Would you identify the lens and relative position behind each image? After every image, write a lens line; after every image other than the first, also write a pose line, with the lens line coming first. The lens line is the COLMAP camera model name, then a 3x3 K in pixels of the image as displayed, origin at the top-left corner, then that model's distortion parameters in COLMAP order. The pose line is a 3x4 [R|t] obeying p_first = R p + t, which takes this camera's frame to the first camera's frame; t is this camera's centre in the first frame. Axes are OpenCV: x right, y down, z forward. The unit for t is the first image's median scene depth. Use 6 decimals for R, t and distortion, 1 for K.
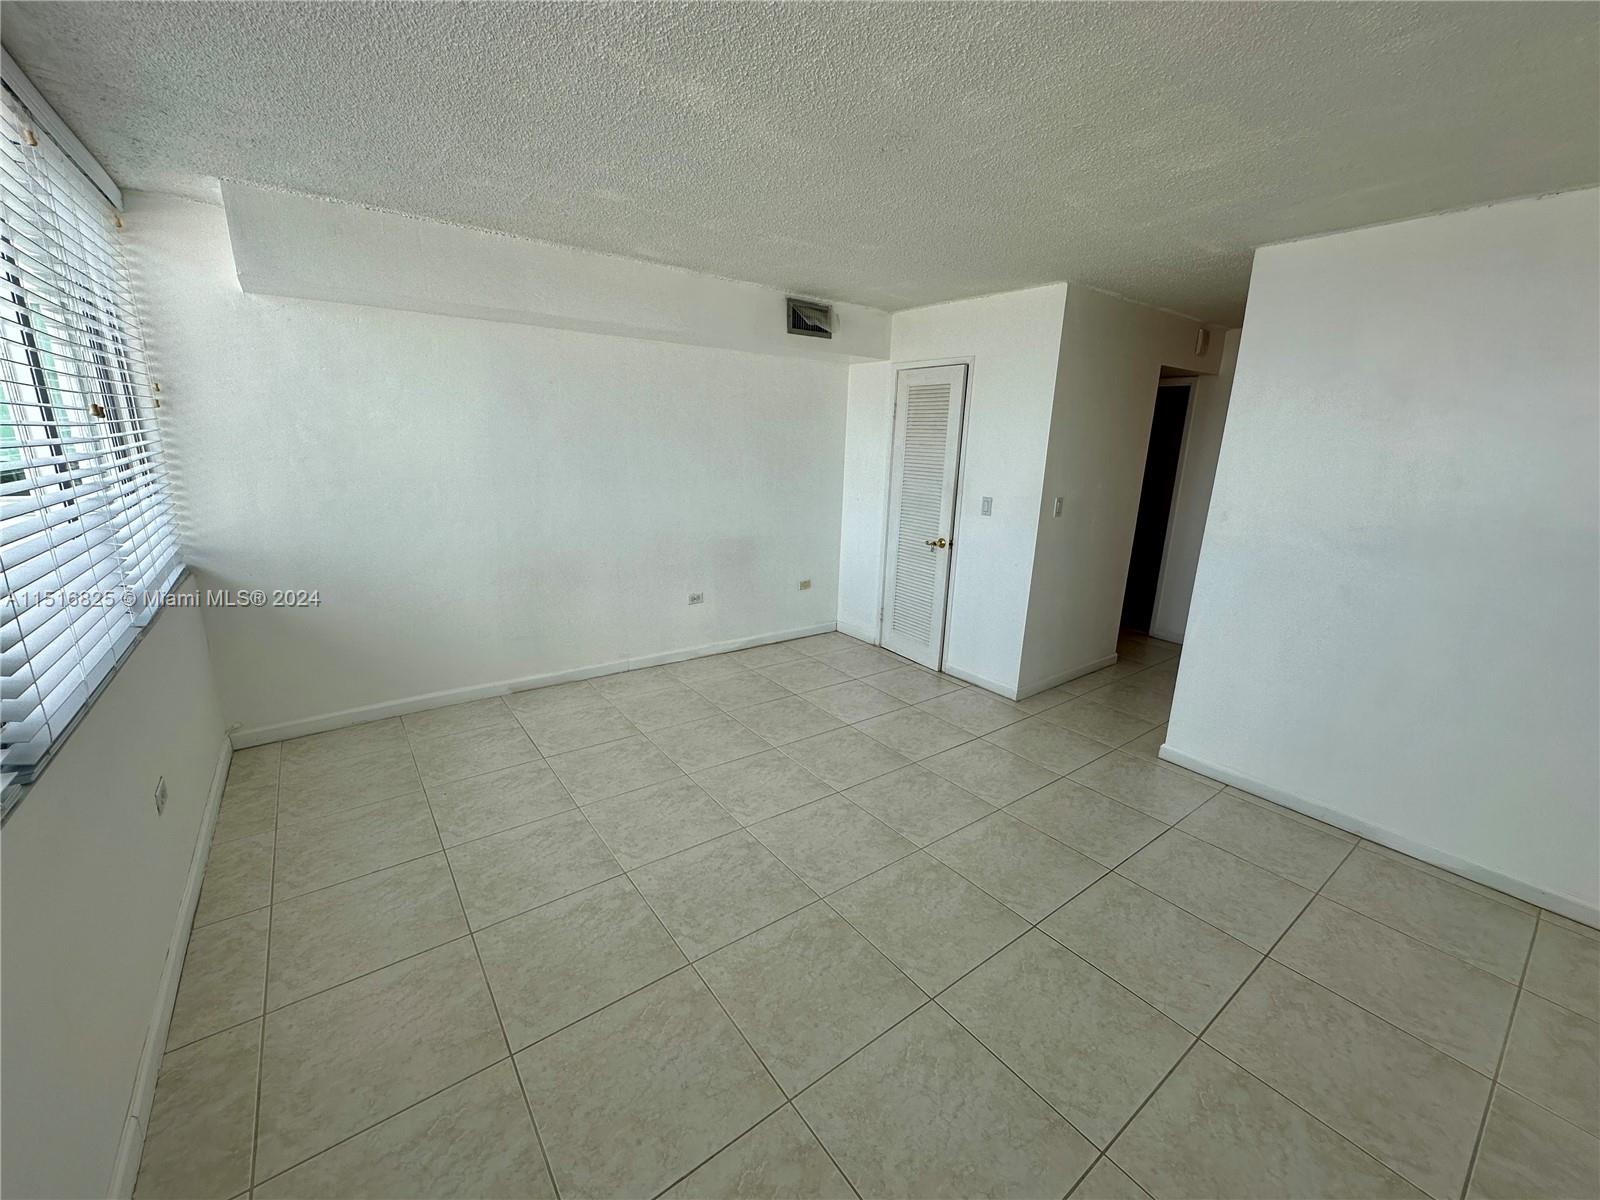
lens RADIAL K [[638.1, 0, 801.0], [0, 638.1, 598.8], [0, 0, 1]] dist [-0.000905, -0.000251]
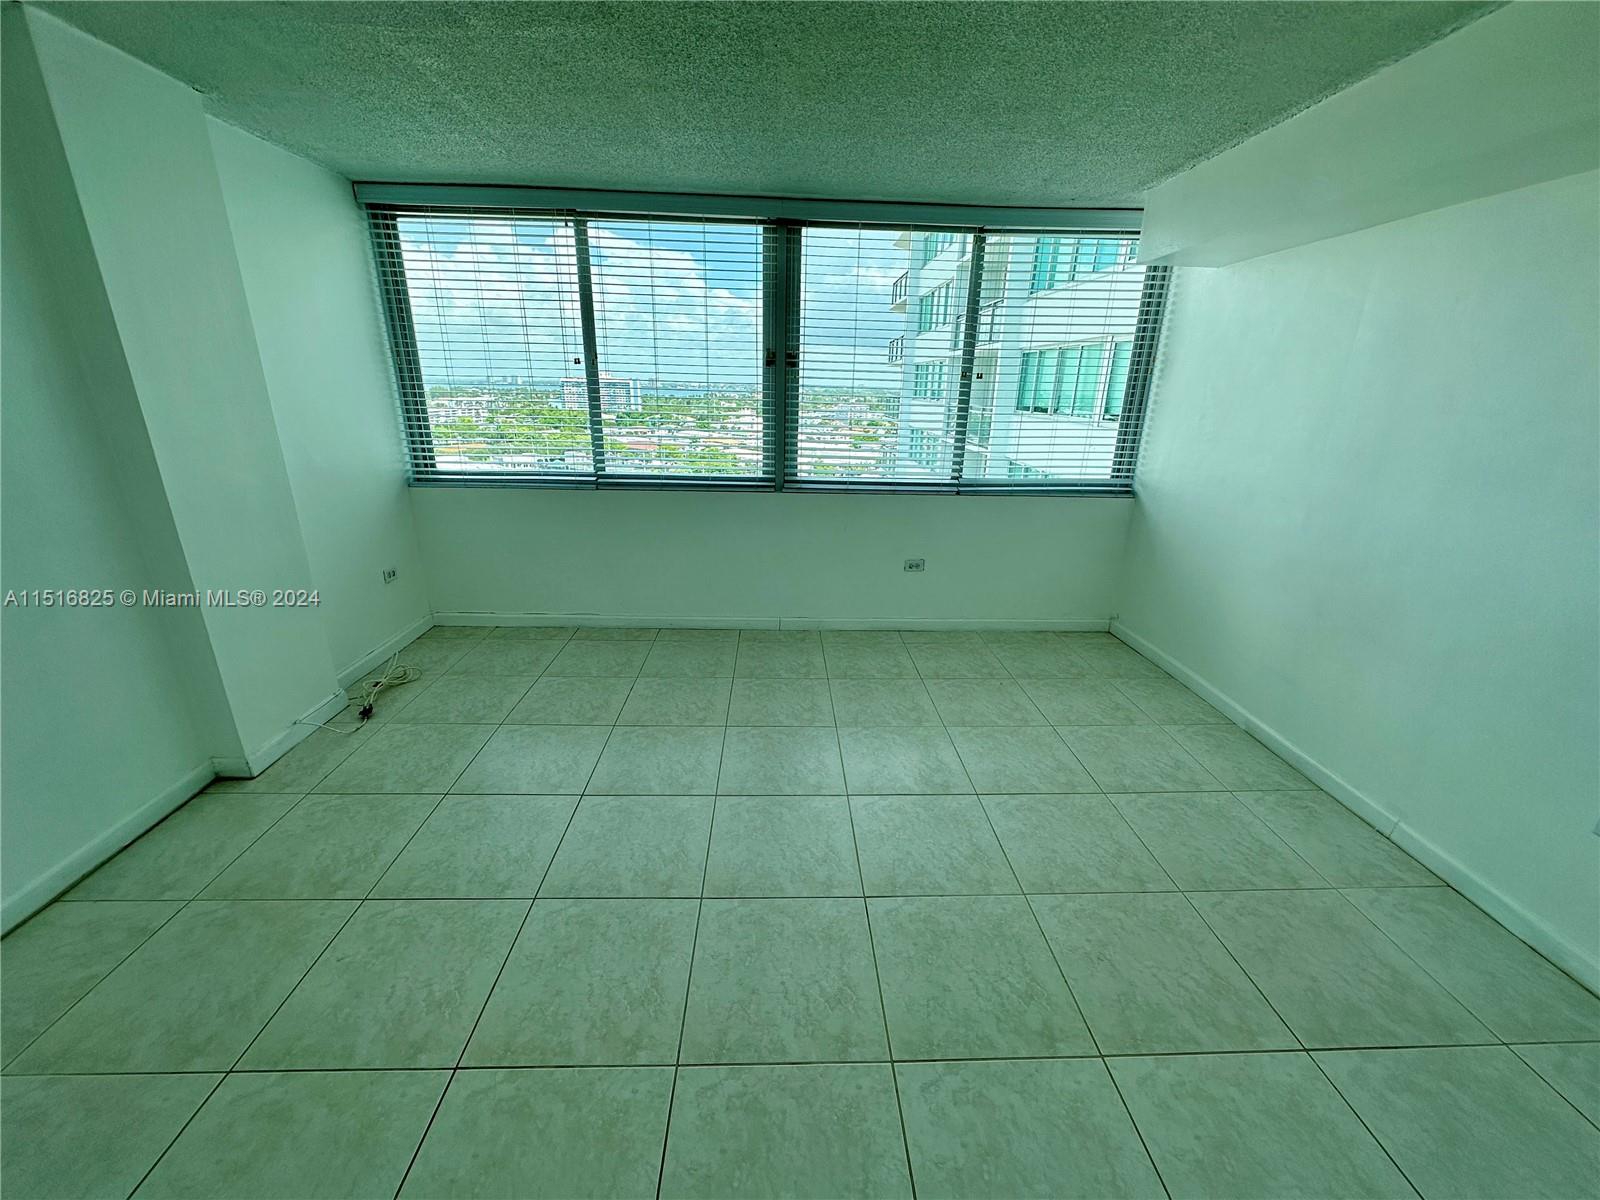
lens RADIAL K [[638.1, 0, 801.0], [0, 638.1, 598.8], [0, 0, 1]] dist [-0.000905, -0.000251]
pose [[-0.573323, 0.222246, -0.788611, 0.443342], [-0.237215, 0.876259, 0.419403, -0.194071], [0.784238, 0.427524, -0.449660, 0.875688]]
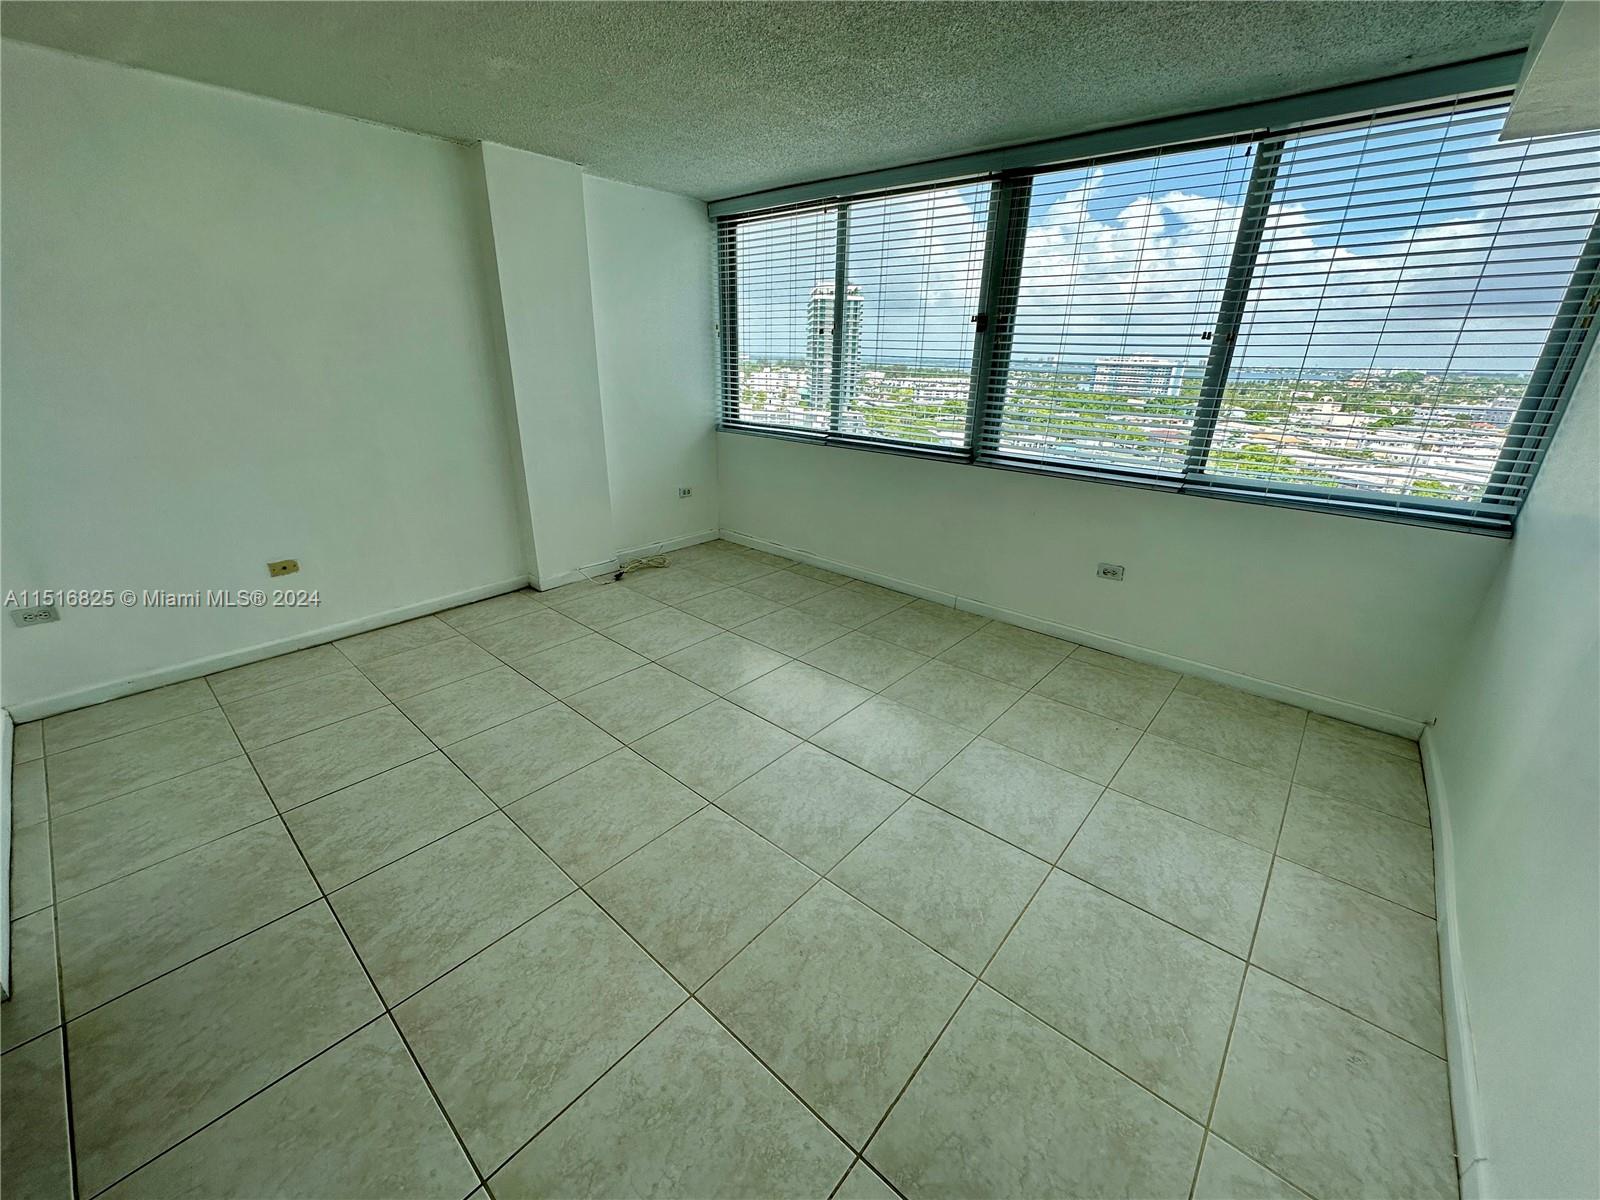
lens RADIAL K [[638.1, 0, 801.0], [0, 638.1, 598.8], [0, 0, 1]] dist [-0.000905, -0.000251]
pose [[-0.977710, 0.026090, -0.208332, 0.083271], [-0.098676, 0.818741, 0.565621, -0.267310], [0.185327, 0.573571, -0.797916, 1.168193]]
